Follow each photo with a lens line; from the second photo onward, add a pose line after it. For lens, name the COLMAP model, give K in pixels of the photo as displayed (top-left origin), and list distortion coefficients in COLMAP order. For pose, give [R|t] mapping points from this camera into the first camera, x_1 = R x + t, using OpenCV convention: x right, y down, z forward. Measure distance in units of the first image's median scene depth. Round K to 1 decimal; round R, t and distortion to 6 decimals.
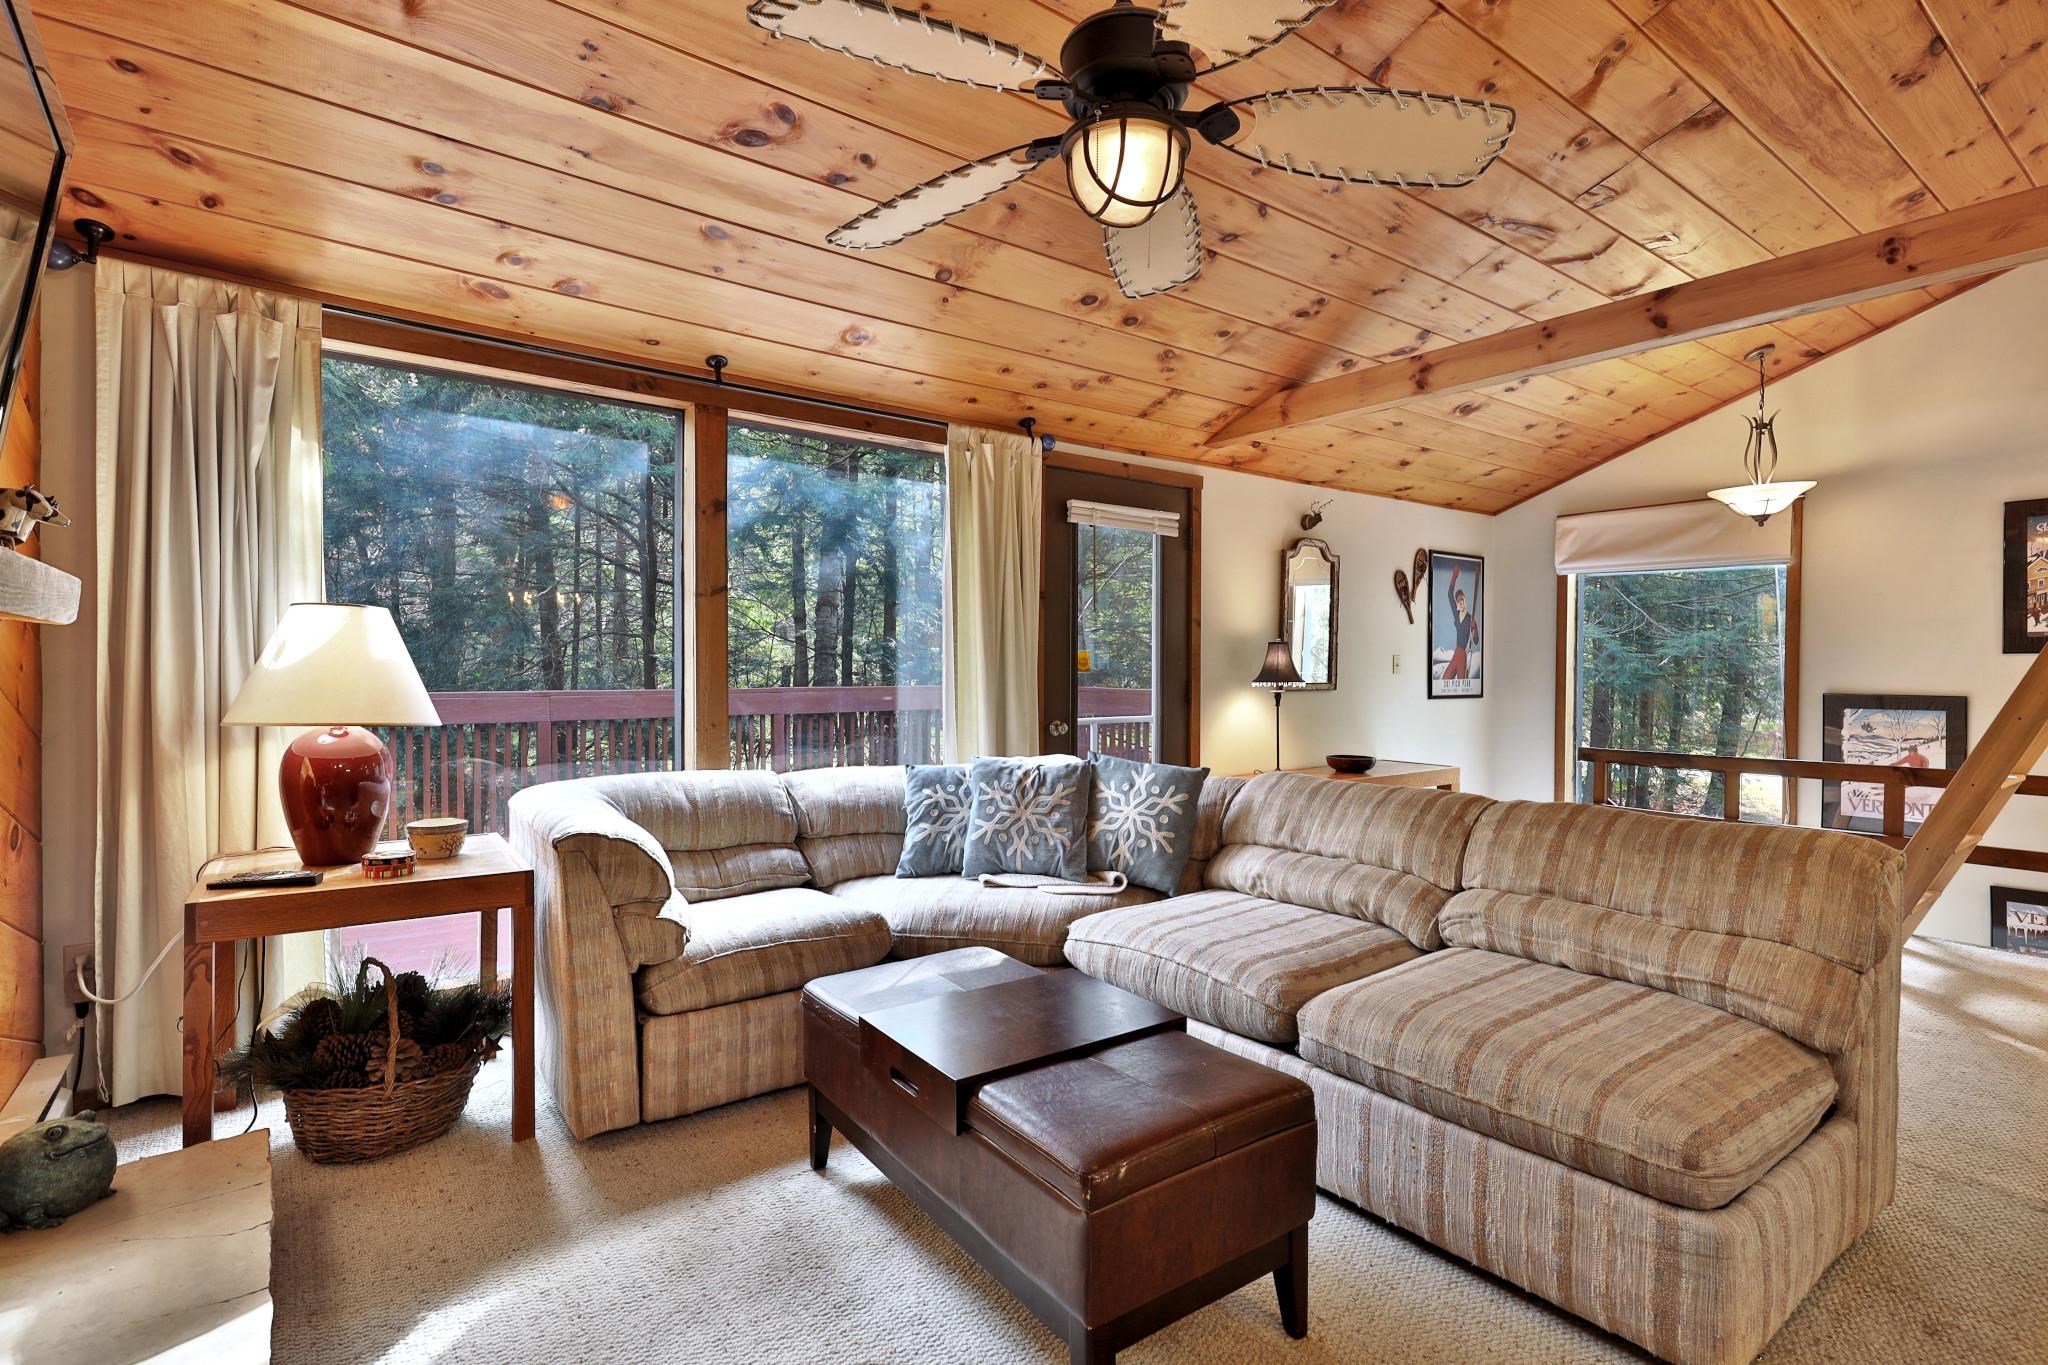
lens RADIAL K [[985.1, 0, 1031.4], [0, 985.1, 678.4], [0, 0, 1]] dist [-0.000161, -0.000672]
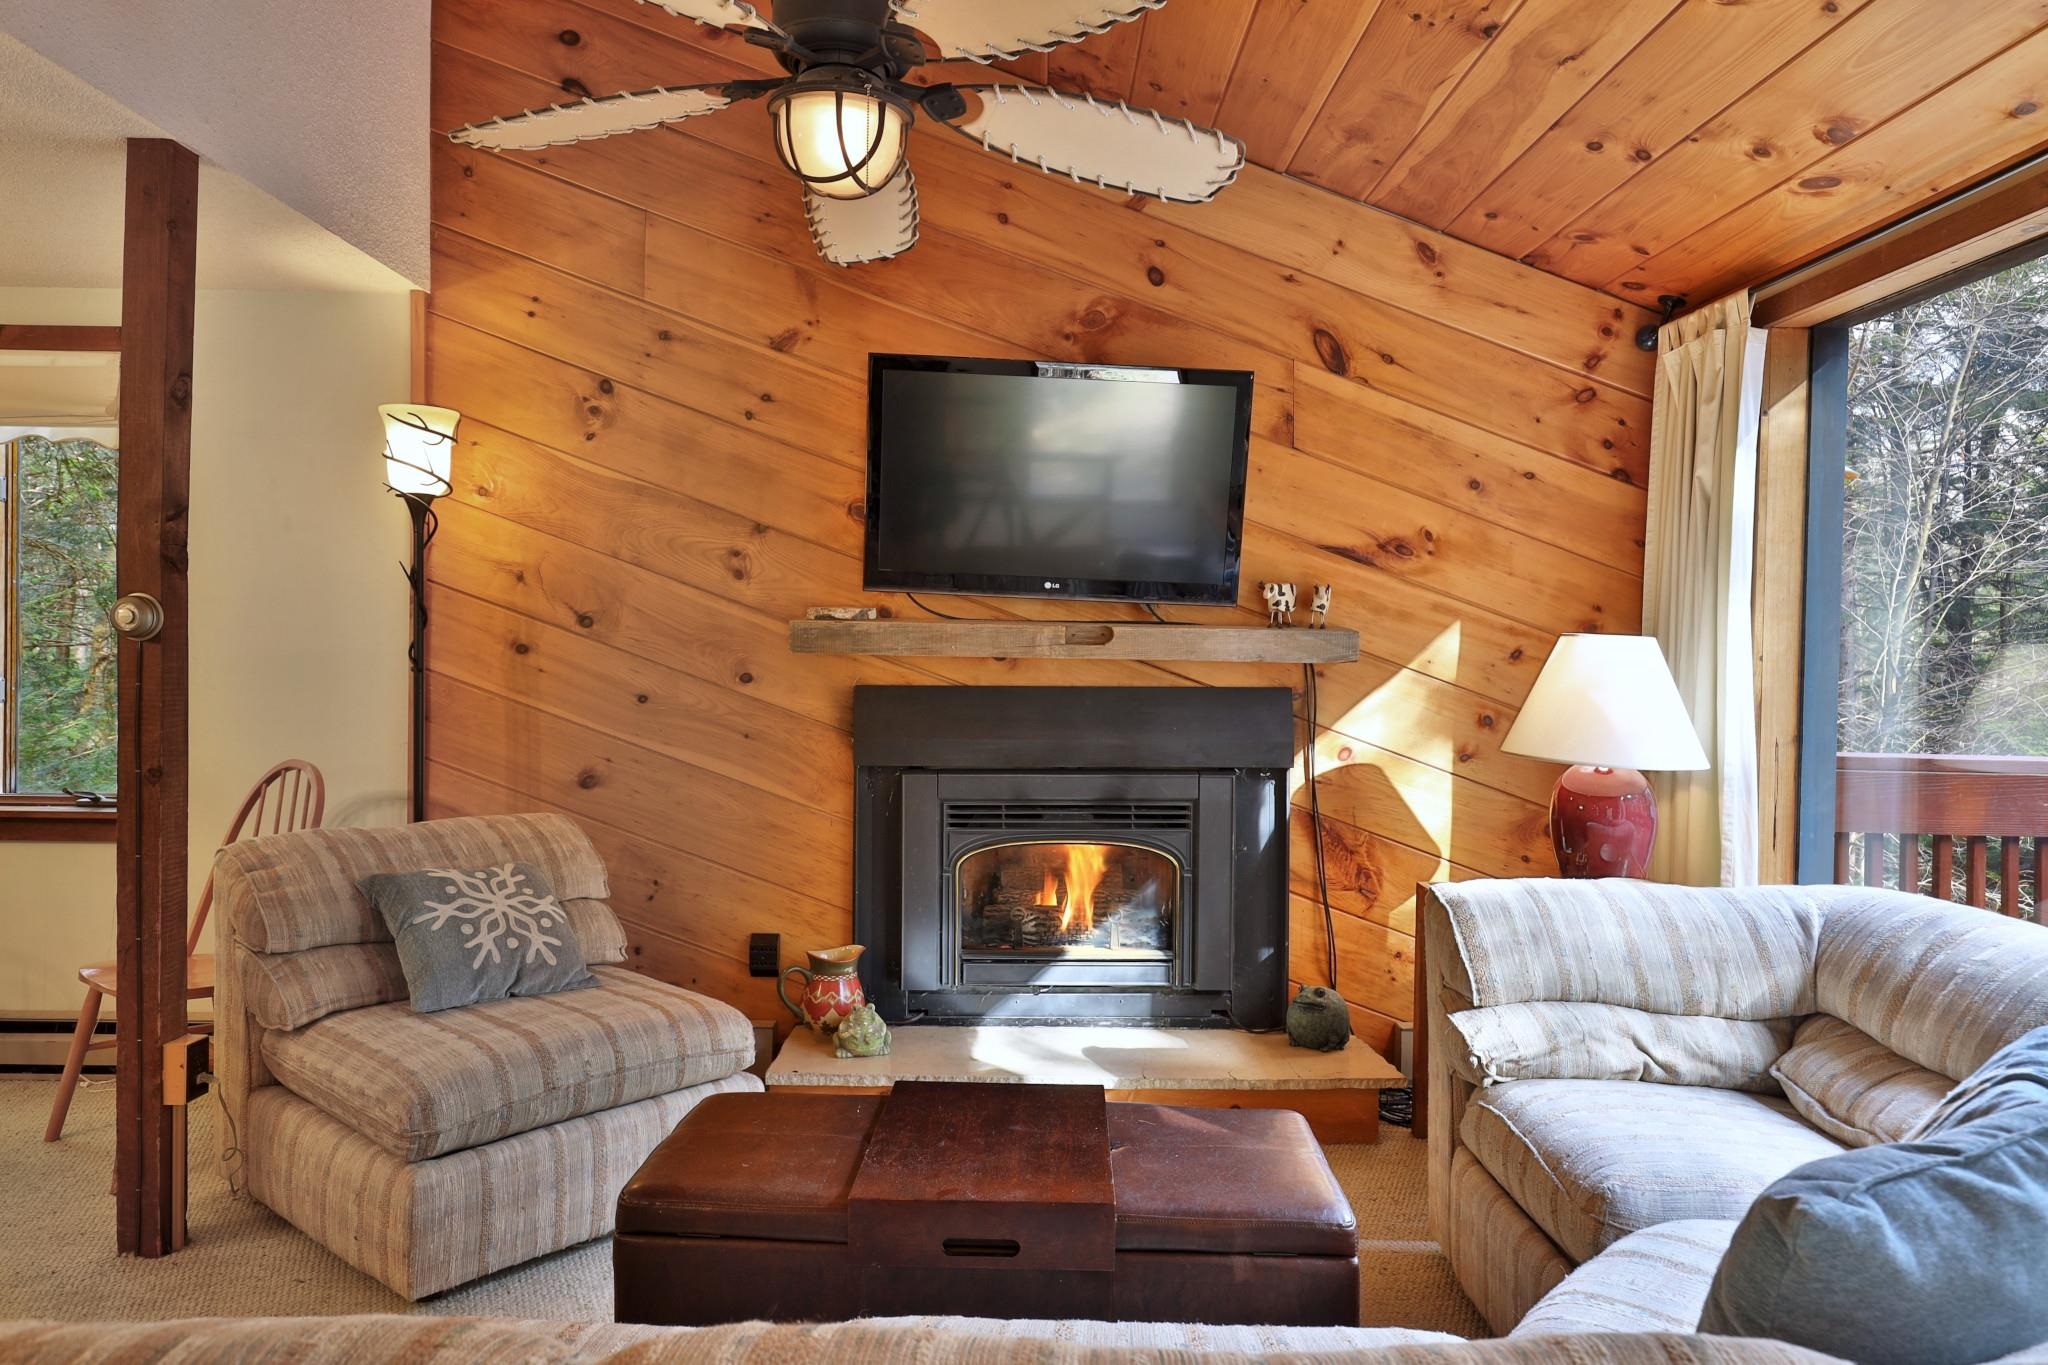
lens RADIAL K [[1359.2, 0, 1031.3], [0, 1359.2, 676.9], [0, 0, 1]] dist [0.003833, -0.006324]
pose [[-0.598061, -0.002032, -0.801448, 0.533159], [-0.029203, 0.999388, 0.019258, -0.032185], [0.800918, 0.034923, -0.597754, 1.030561]]
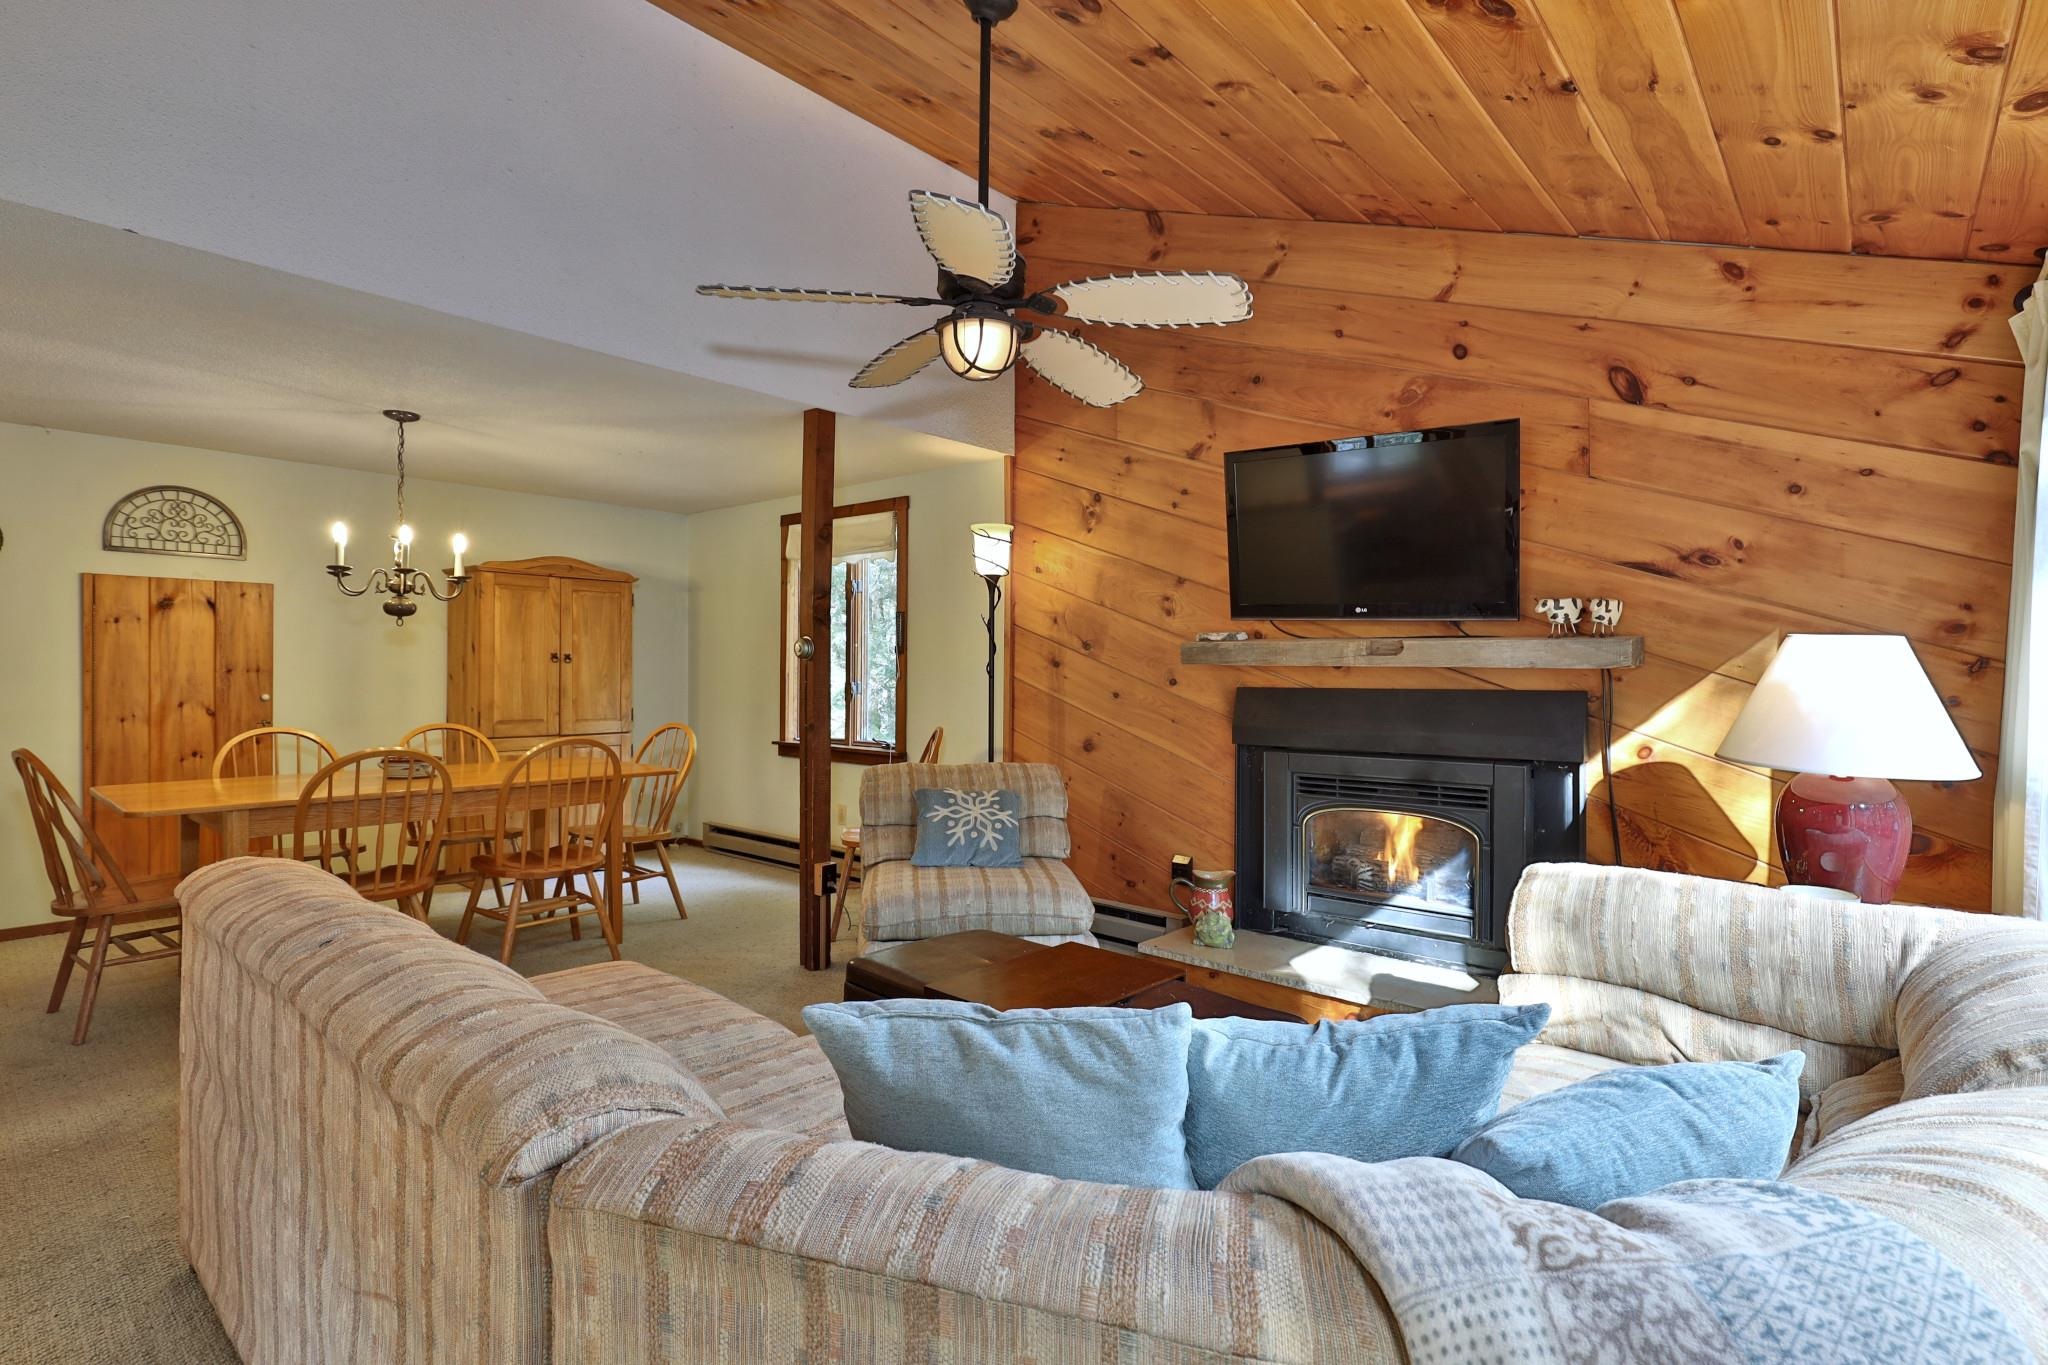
lens RADIAL K [[985.1, 0, 1027.8], [0, 985.1, 679.5], [0, 0, 1]] dist [-0.000161, -0.000672]
pose [[-0.978086, -0.010326, -0.207946, 0.178367], [-0.015717, 0.999581, 0.024290, -0.032521], [0.207608, 0.027026, -0.977839, 1.333120]]
